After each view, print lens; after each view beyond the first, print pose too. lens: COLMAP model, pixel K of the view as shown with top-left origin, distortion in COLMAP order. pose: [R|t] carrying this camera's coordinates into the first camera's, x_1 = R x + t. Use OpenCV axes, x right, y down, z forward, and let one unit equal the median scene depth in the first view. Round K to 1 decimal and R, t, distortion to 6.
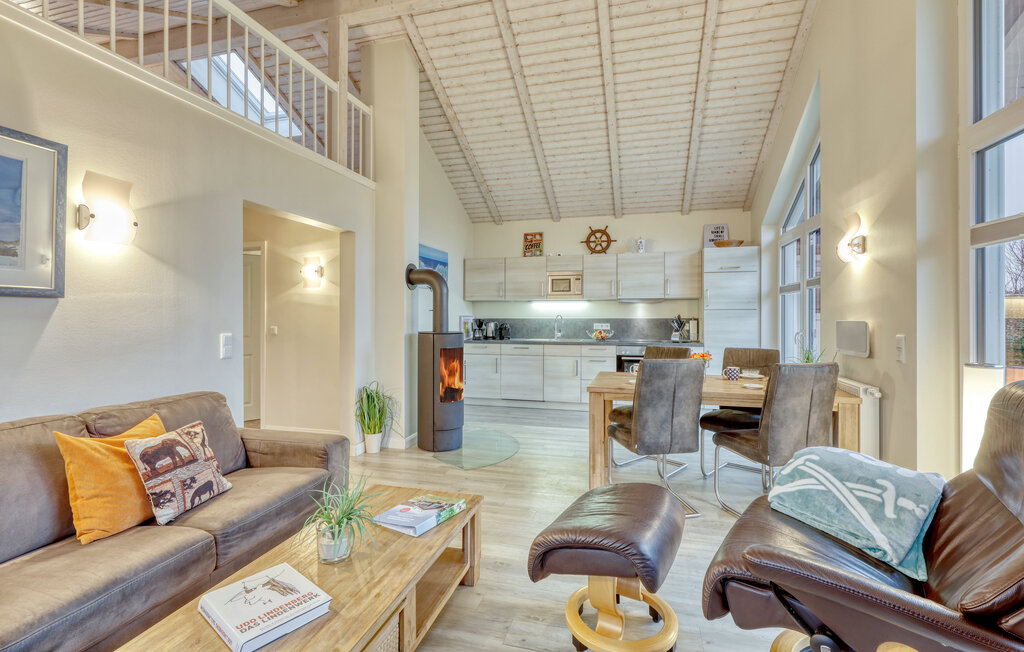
lens RADIAL K [[483.0, 0, 507.2], [0, 483.0, 313.7], [0, 0, 1]] dist [-0.000303, 0.000077]
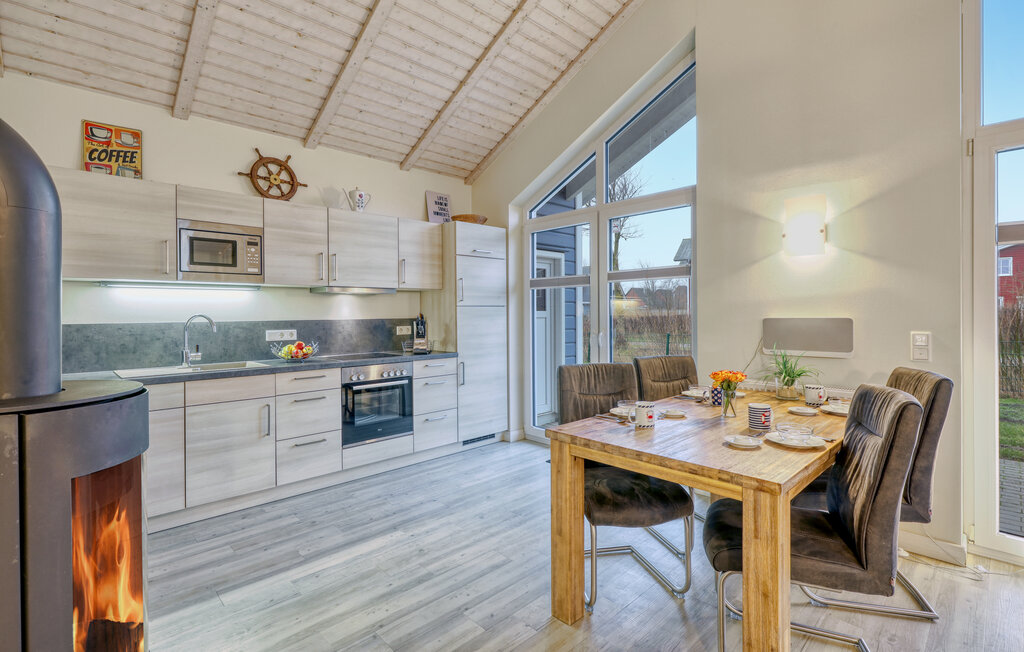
lens RADIAL K [[478.9, 0, 523.3], [0, 478.9, 316.0], [0, 0, 1]] dist [0.000642, 0.000040]
pose [[0.493128, -0.009586, 0.869904, -0.155804], [0.002813, 0.999952, 0.009425, 0.000098], [-0.869952, -0.002200, 0.493131, 0.522568]]
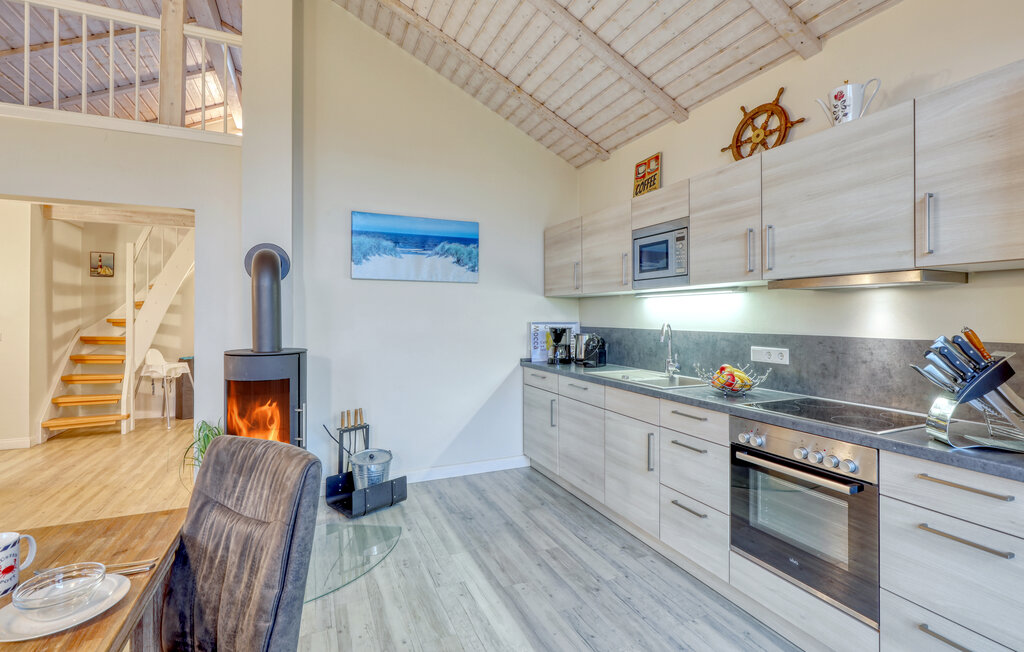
lens RADIAL K [[472.8, 0, 511.1], [0, 472.8, 311.4], [0, 0, 1]] dist [0.000461, 0.000027]
pose [[0.630419, -0.004913, -0.776240, 0.384459], [0.000635, 0.999983, -0.005813, -0.006429], [0.776255, 0.003171, 0.630411, 0.647853]]
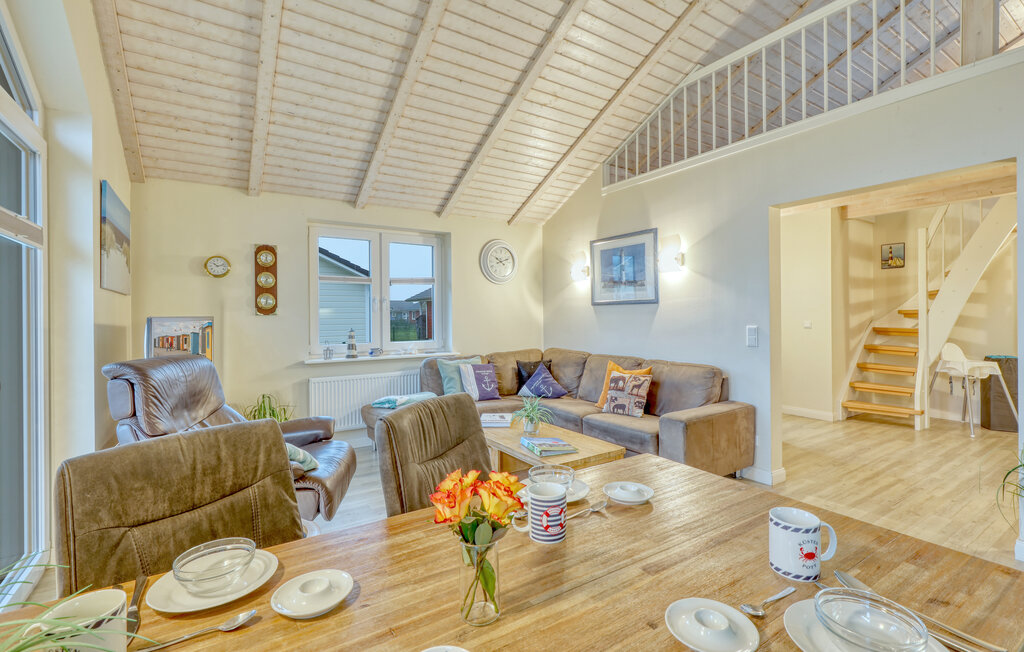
lens RADIAL K [[460.5, 0, 504.0], [0, 460.5, 316.2], [0, 0, 1]] dist [-0.001987, -0.000172]
pose [[-0.667824, 0.011677, -0.744228, 0.338062], [0.011976, 0.999916, 0.004942, 0.001546], [0.744223, -0.005612, -0.667908, 0.643537]]
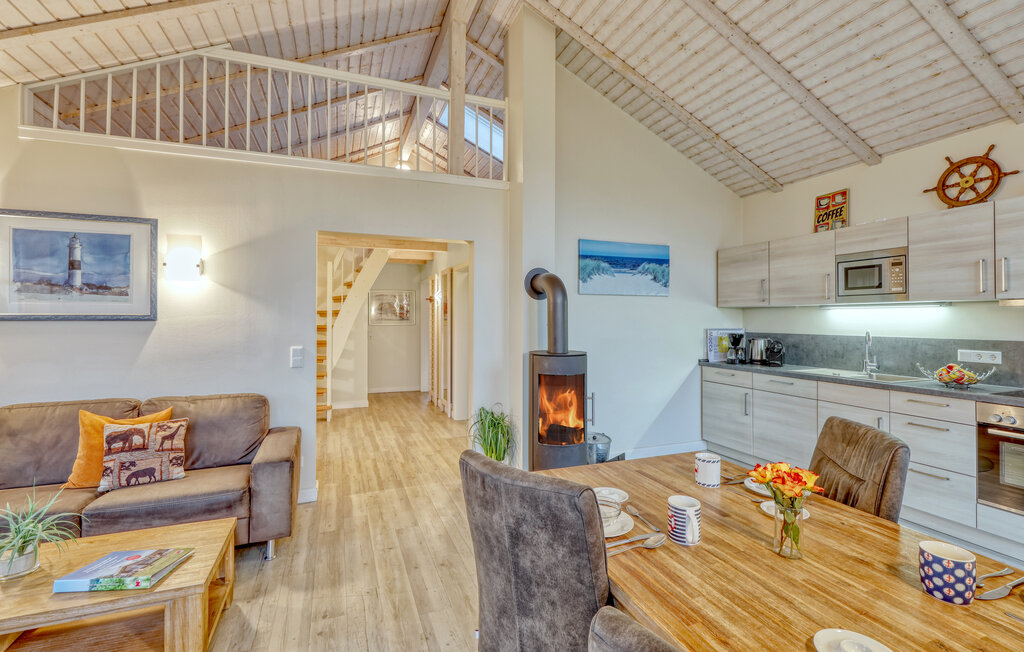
lens RADIAL K [[460.5, 0, 504.0], [0, 460.5, 316.2], [0, 0, 1]] dist [-0.001987, -0.000172]
pose [[0.583993, -0.003234, -0.811752, 0.313011], [0.002033, 0.999995, -0.002522, -0.014576], [0.811756, -0.000177, 0.583997, 0.371175]]
